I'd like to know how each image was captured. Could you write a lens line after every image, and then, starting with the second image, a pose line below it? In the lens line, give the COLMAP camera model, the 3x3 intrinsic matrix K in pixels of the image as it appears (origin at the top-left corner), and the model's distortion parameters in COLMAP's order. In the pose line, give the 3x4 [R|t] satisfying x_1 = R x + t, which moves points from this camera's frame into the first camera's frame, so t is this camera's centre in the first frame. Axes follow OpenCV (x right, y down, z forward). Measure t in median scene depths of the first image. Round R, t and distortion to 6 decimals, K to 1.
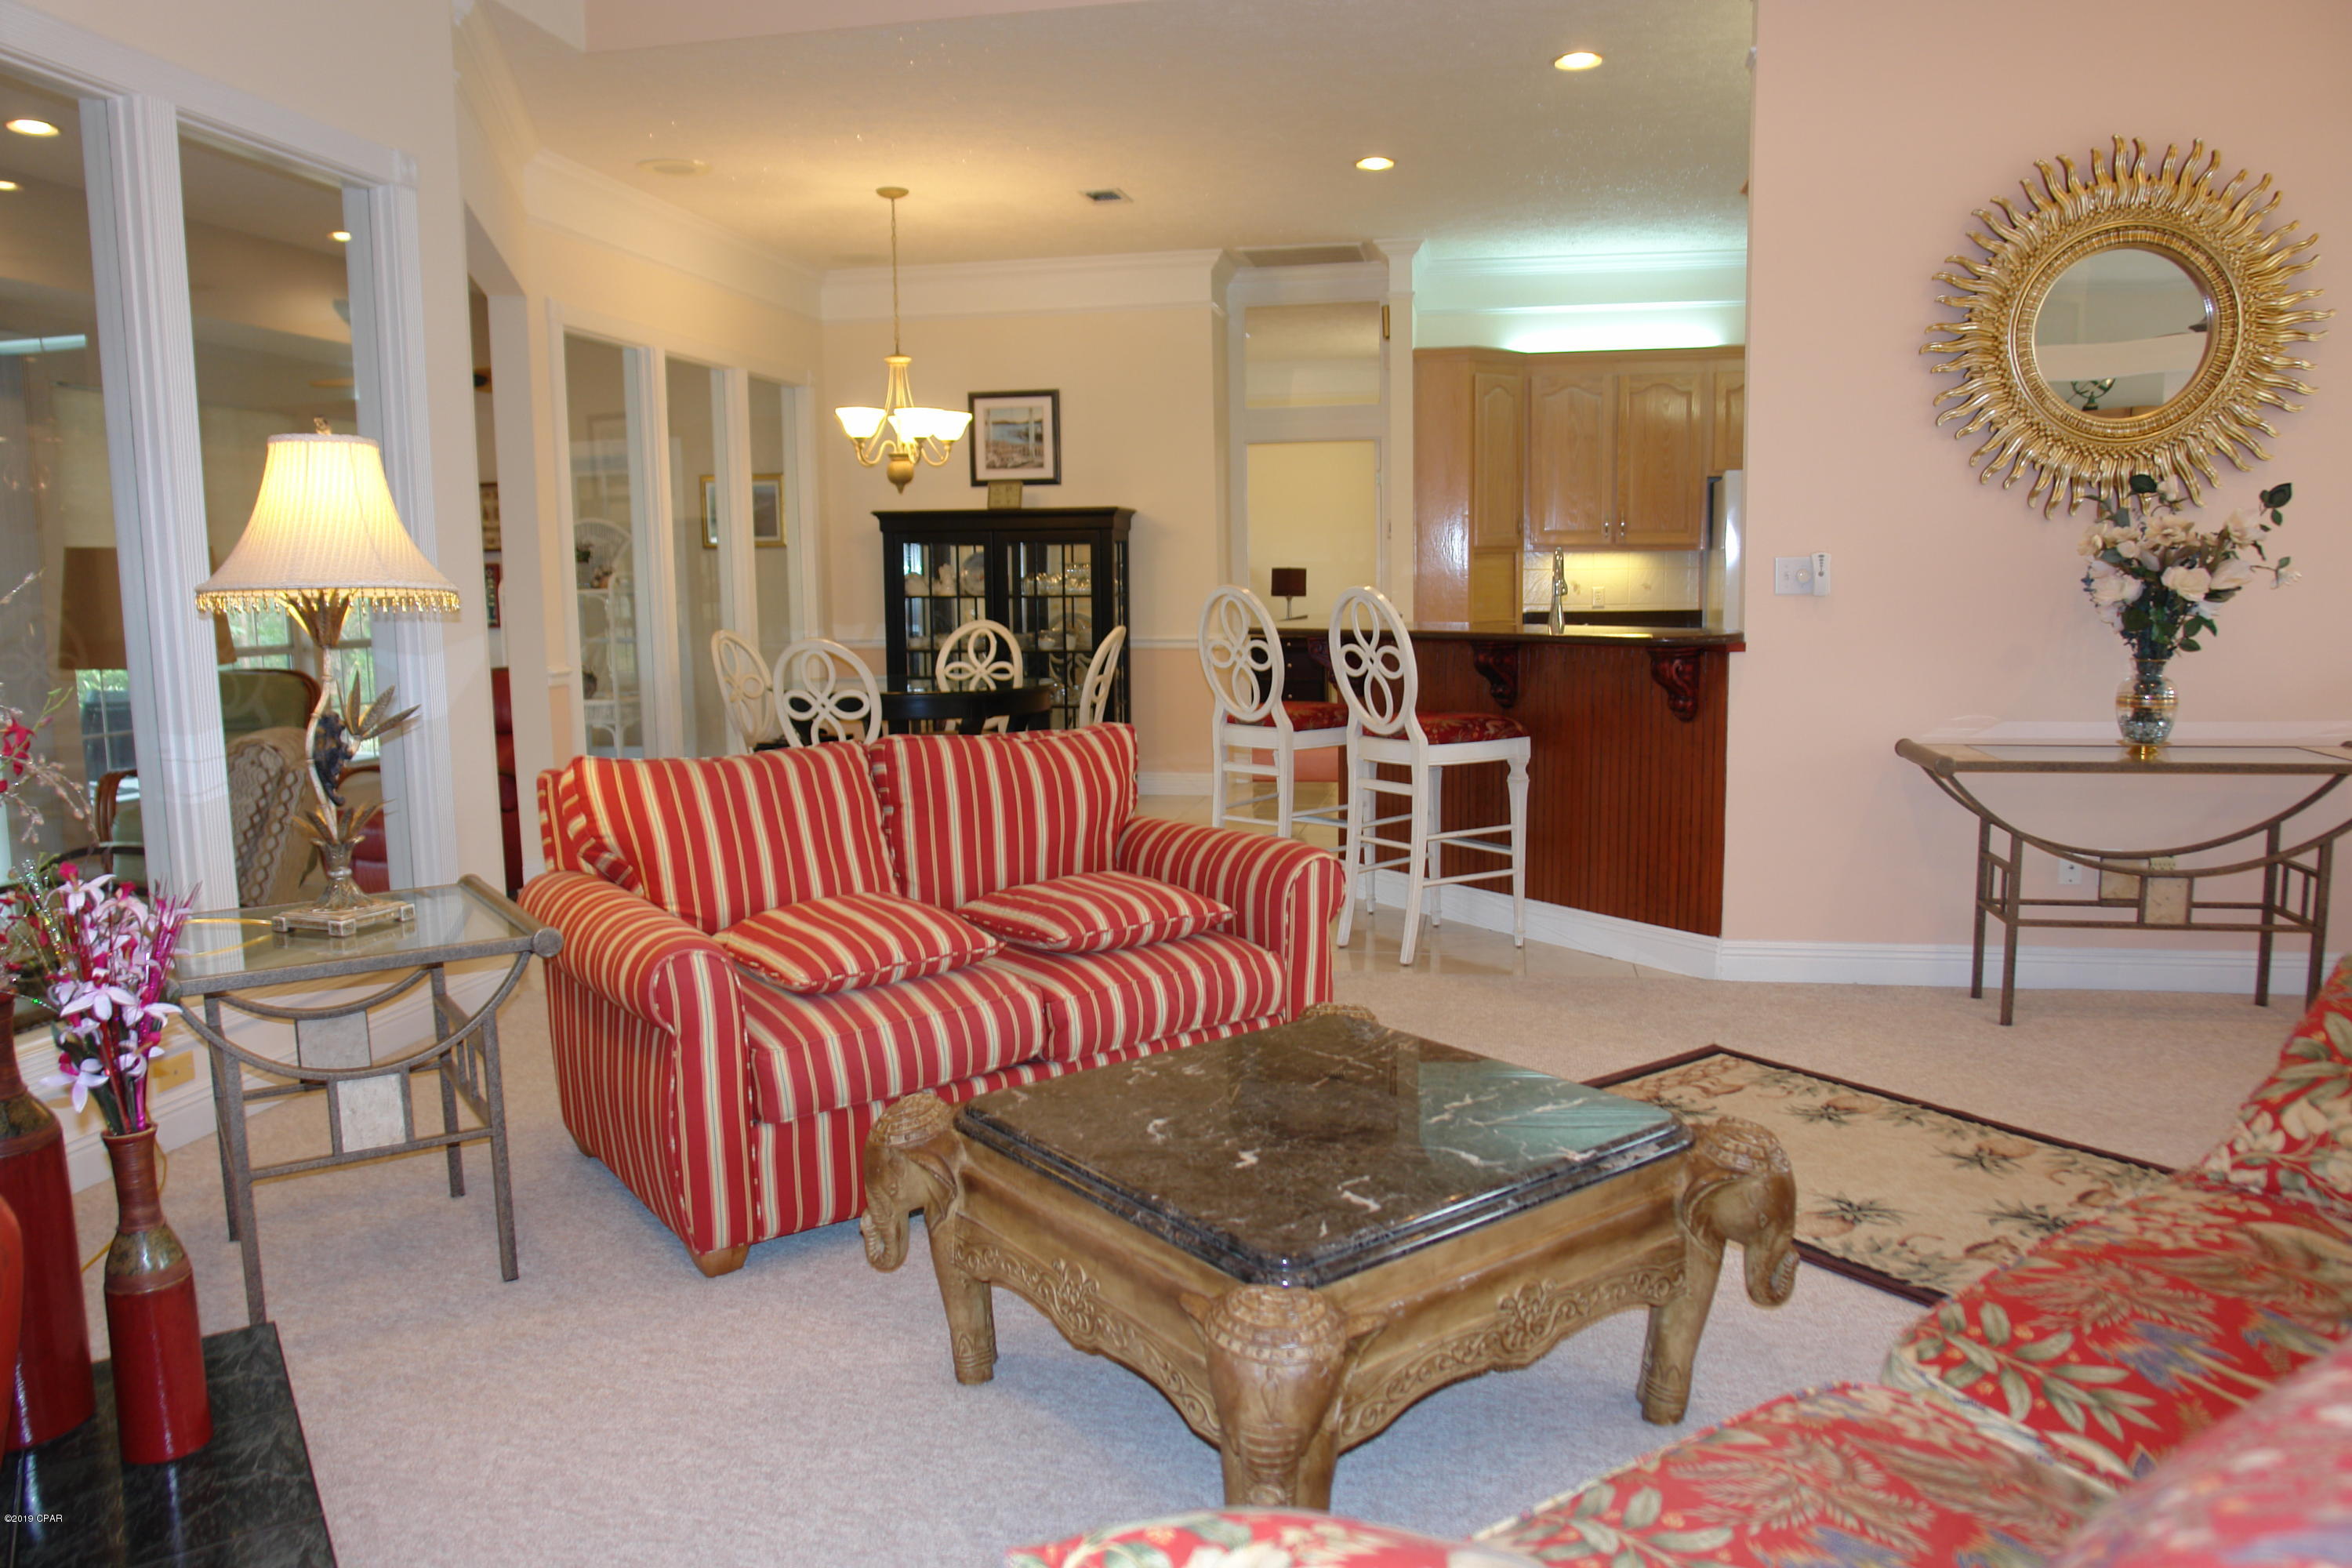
lens RADIAL K [[1618.4, 0, 1164.3], [0, 1618.4, 766.2], [0, 0, 1]] dist [-0.067756, 0.066067]
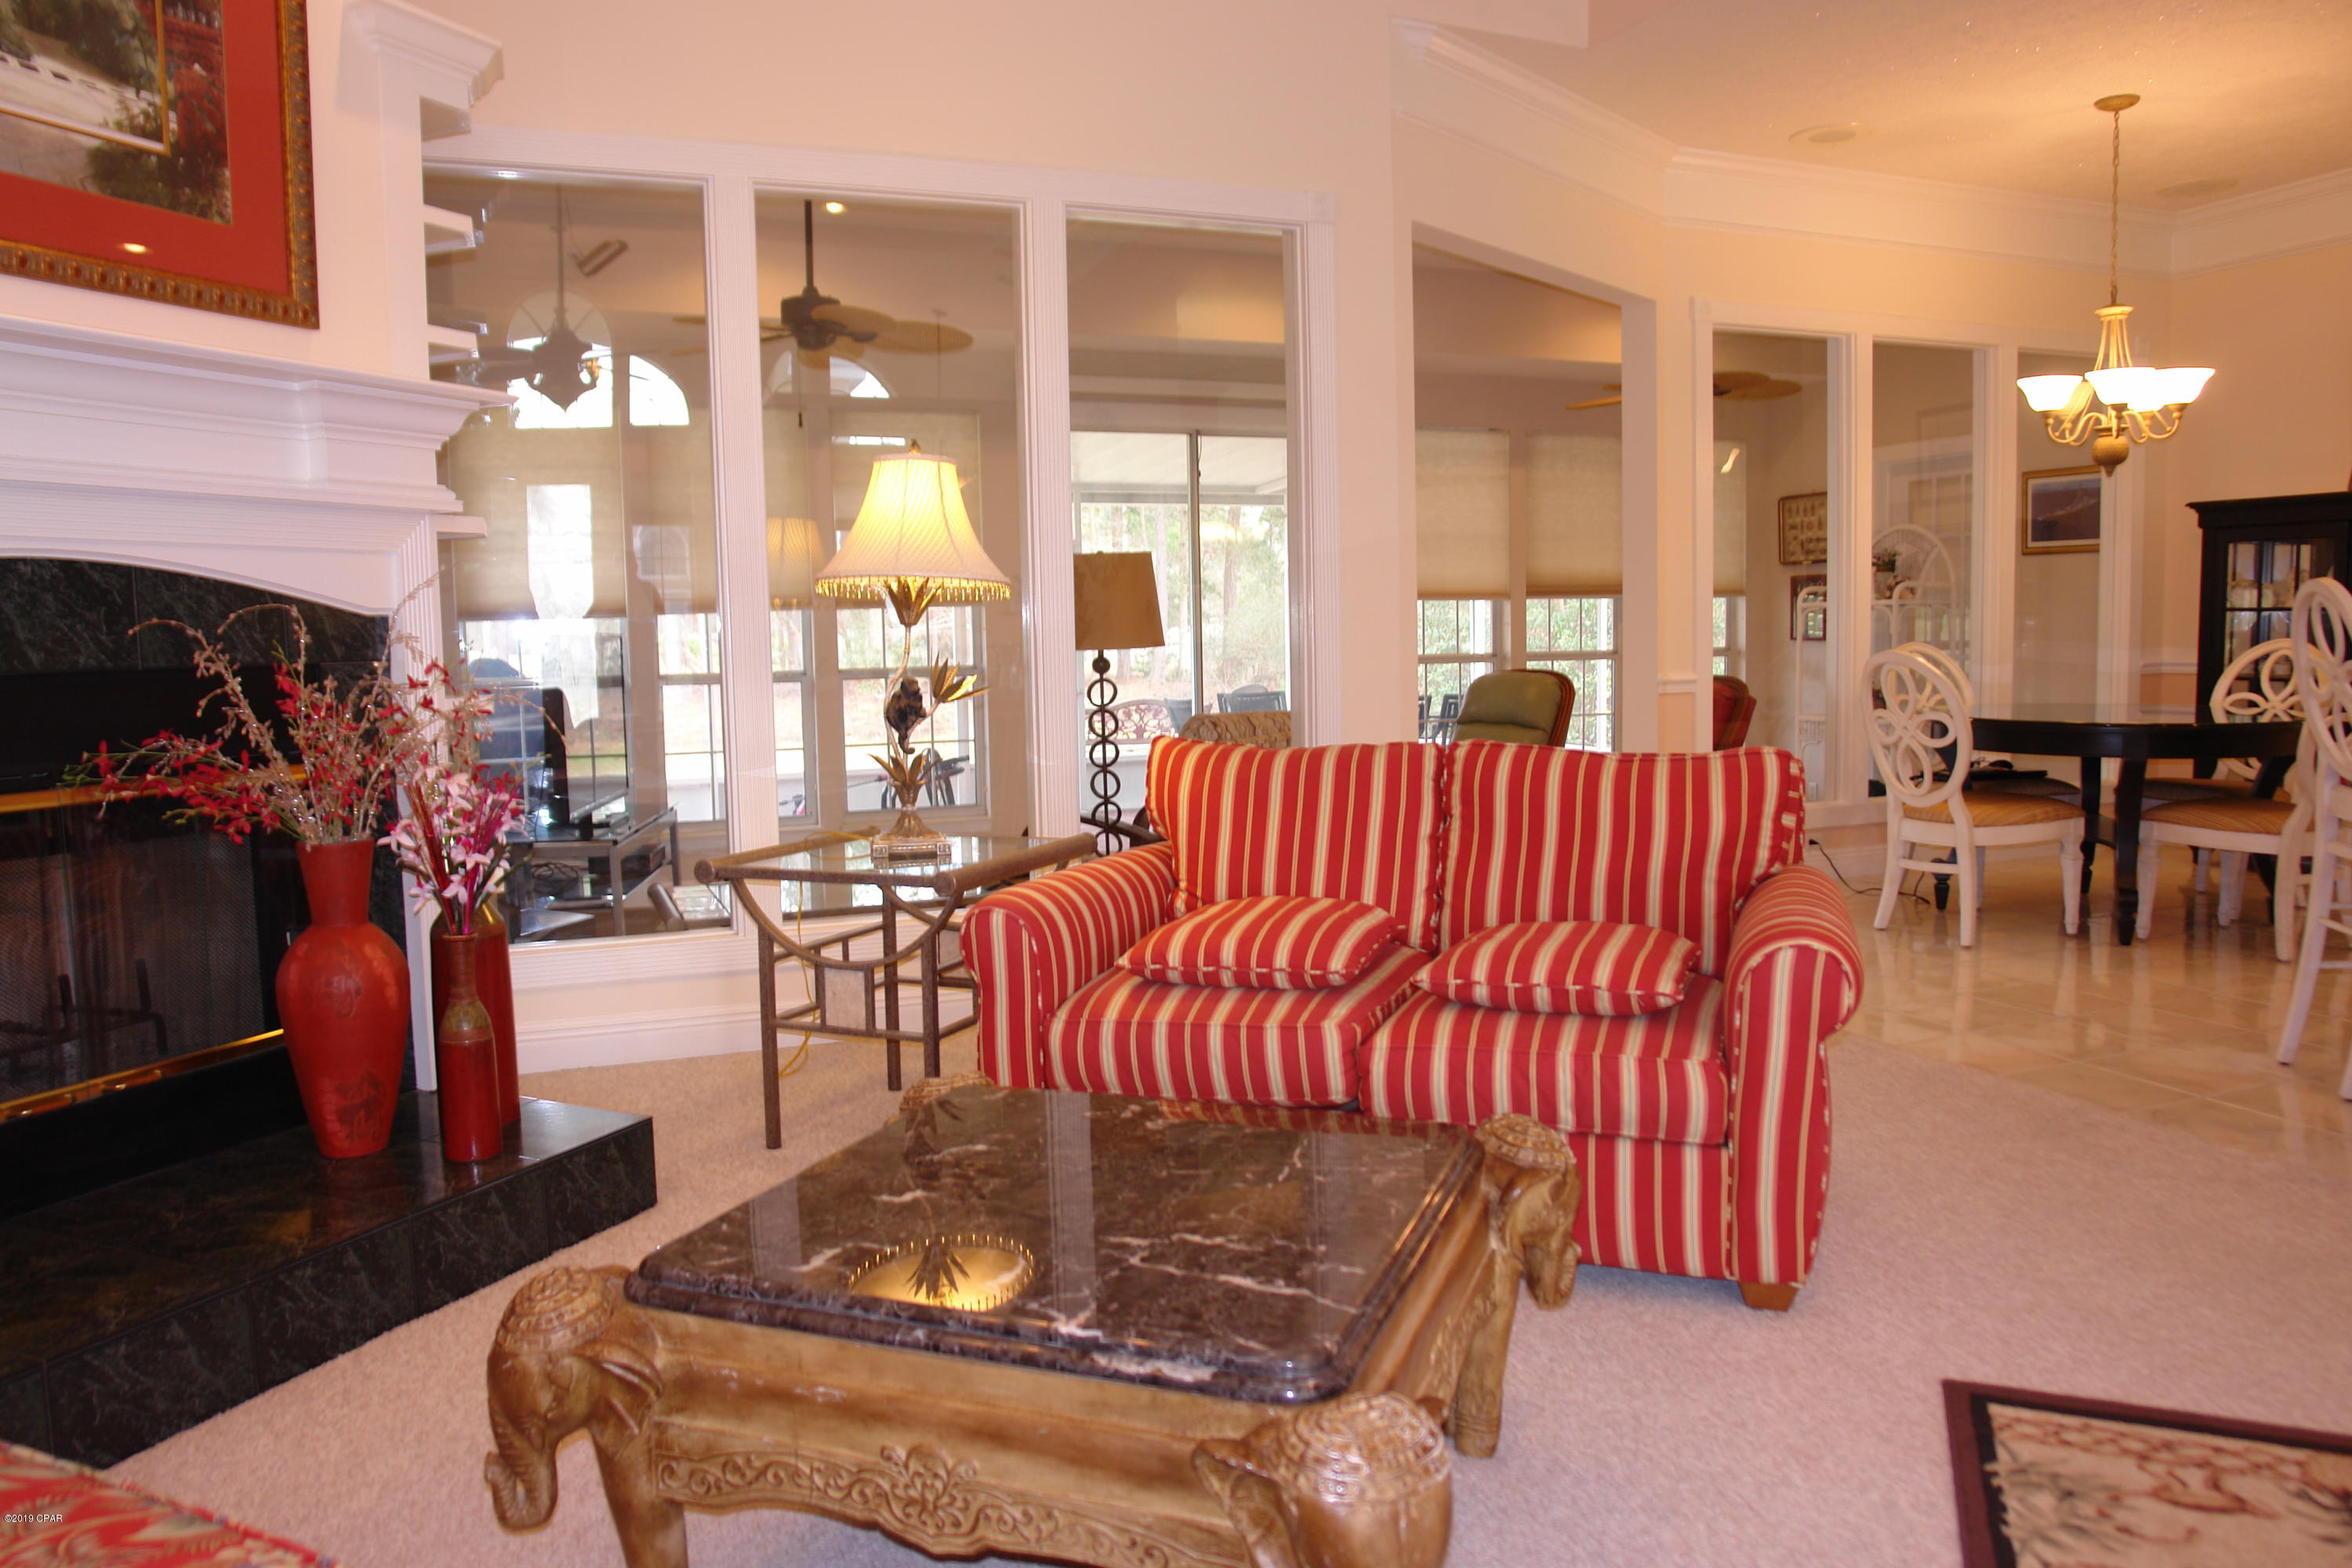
lens RADIAL K [[1618.4, 0, 1164.3], [0, 1618.4, 766.2], [0, 0, 1]] dist [-0.067756, 0.066067]
pose [[0.571635, 0.080386, -0.816561, 0.253006], [-0.091138, 0.995252, 0.034177, -0.010455], [0.815431, 0.054883, 0.576247, 0.180699]]
